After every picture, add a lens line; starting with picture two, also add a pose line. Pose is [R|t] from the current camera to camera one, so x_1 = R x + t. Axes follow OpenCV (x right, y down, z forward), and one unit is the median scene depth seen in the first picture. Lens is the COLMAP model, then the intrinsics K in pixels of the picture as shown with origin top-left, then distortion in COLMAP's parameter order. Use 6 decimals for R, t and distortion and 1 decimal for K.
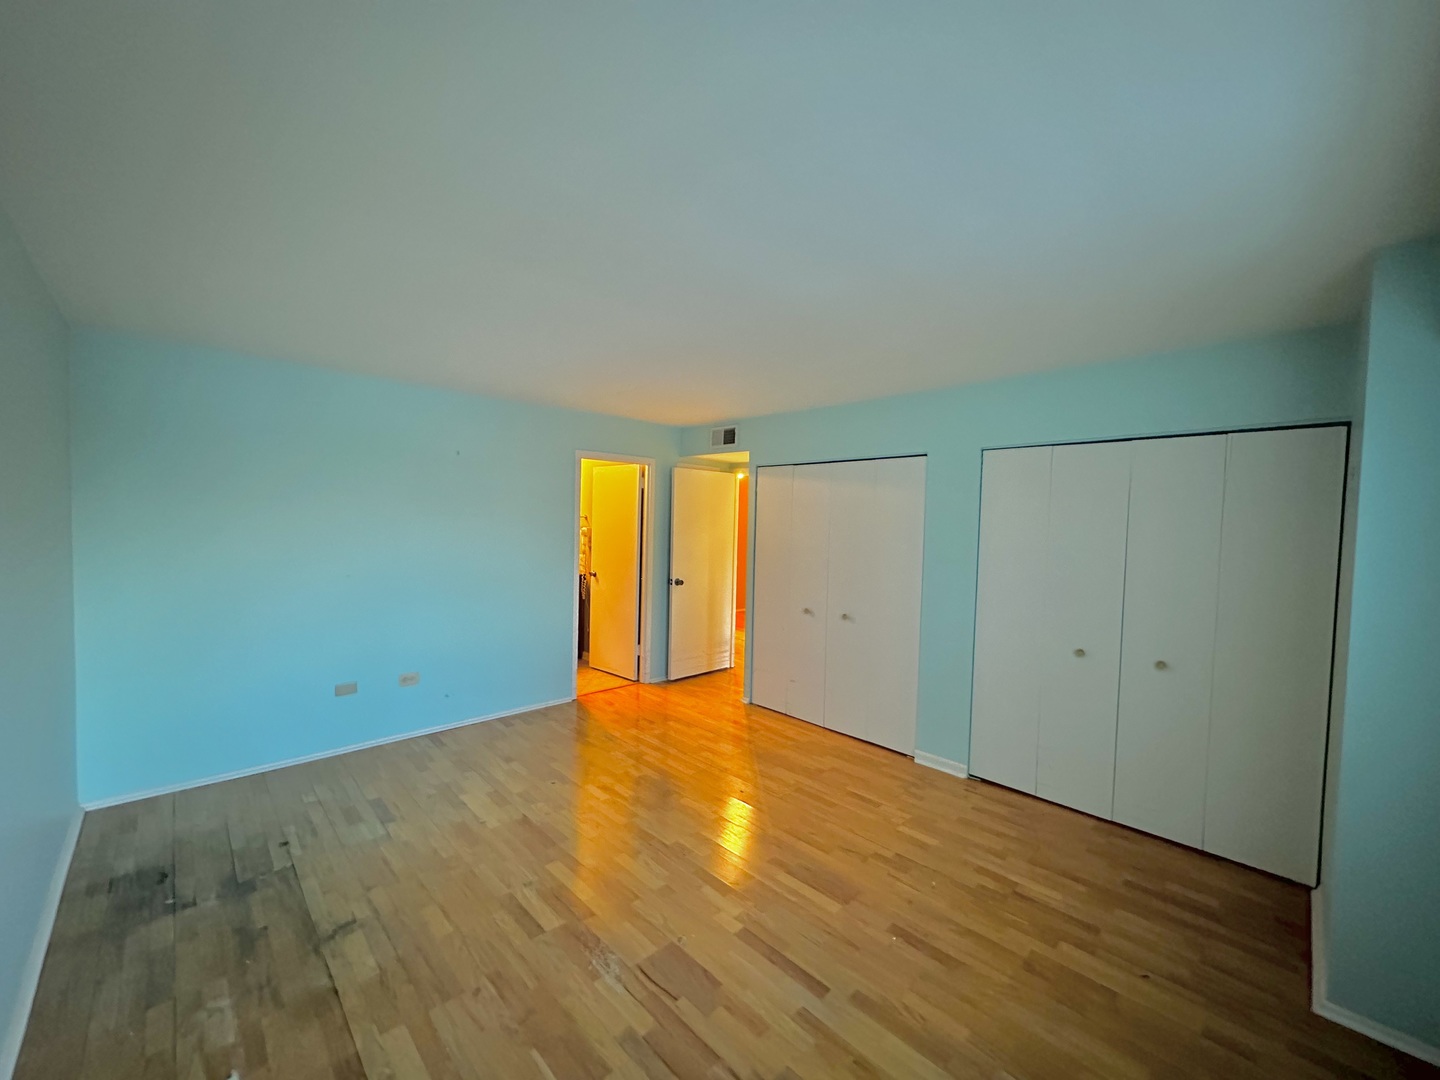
lens RADIAL K [[575.0, 0, 719.6], [0, 575.0, 541.0], [0, 0, 1]] dist [0.002135, 0.000405]
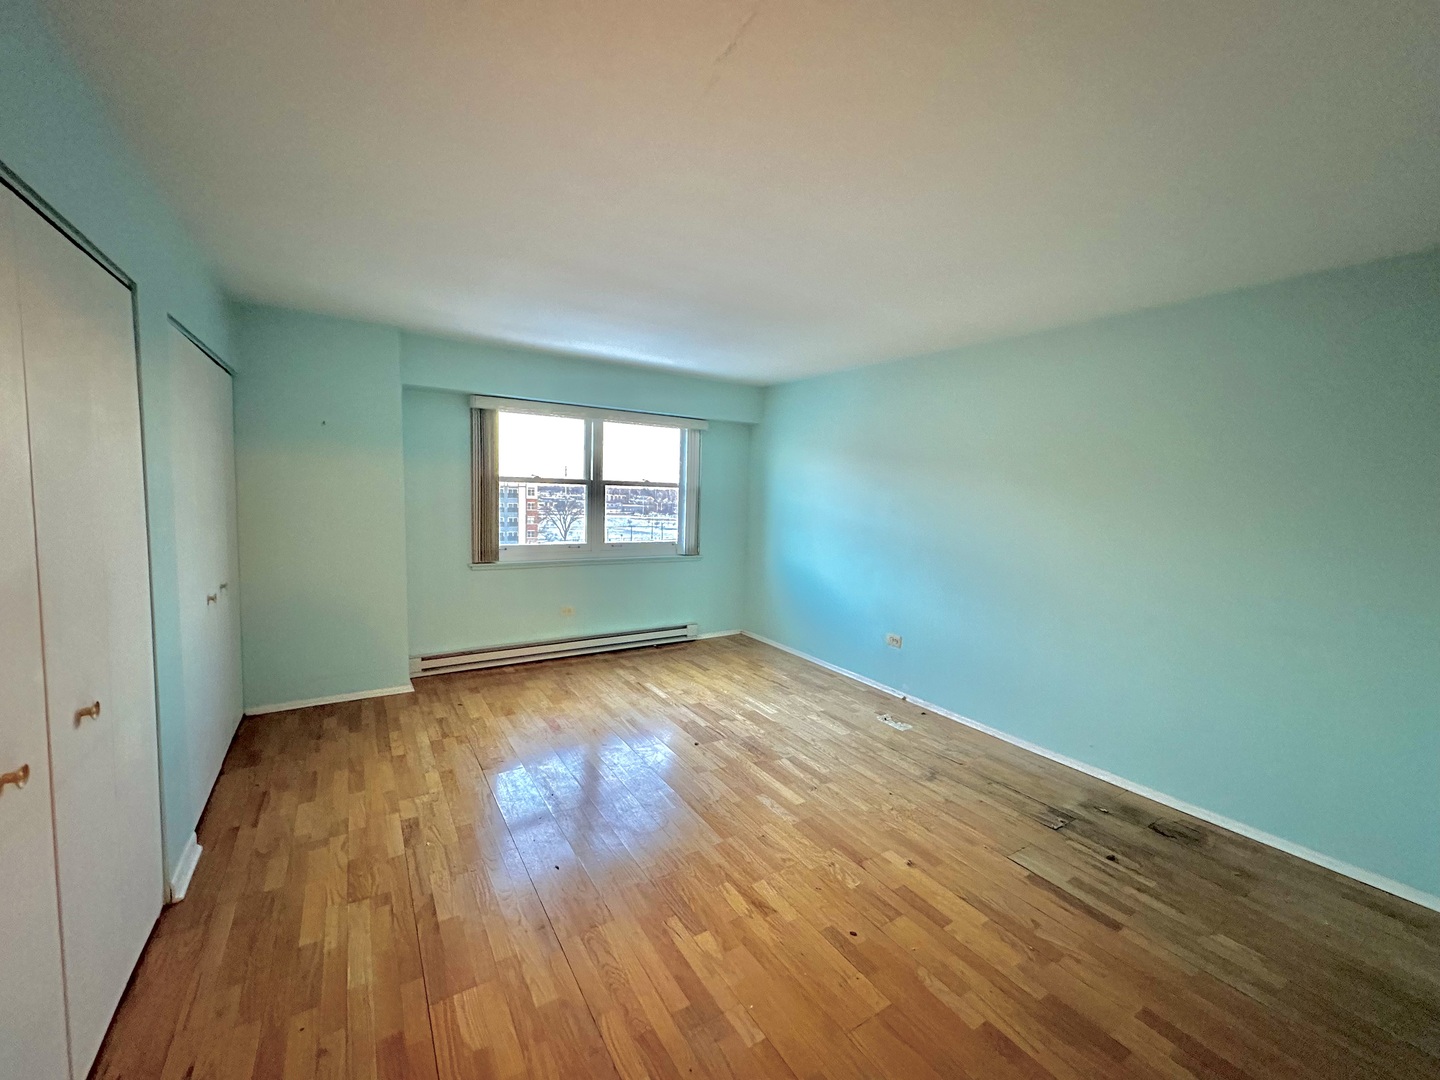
lens RADIAL K [[575.0, 0, 719.6], [0, 575.0, 541.0], [0, 0, 1]] dist [0.002135, 0.000405]
pose [[-0.979910, -0.070485, 0.186572, -0.330111], [-0.047054, 0.990765, 0.127164, -0.042751], [-0.193812, 0.115830, -0.974177, 2.132040]]
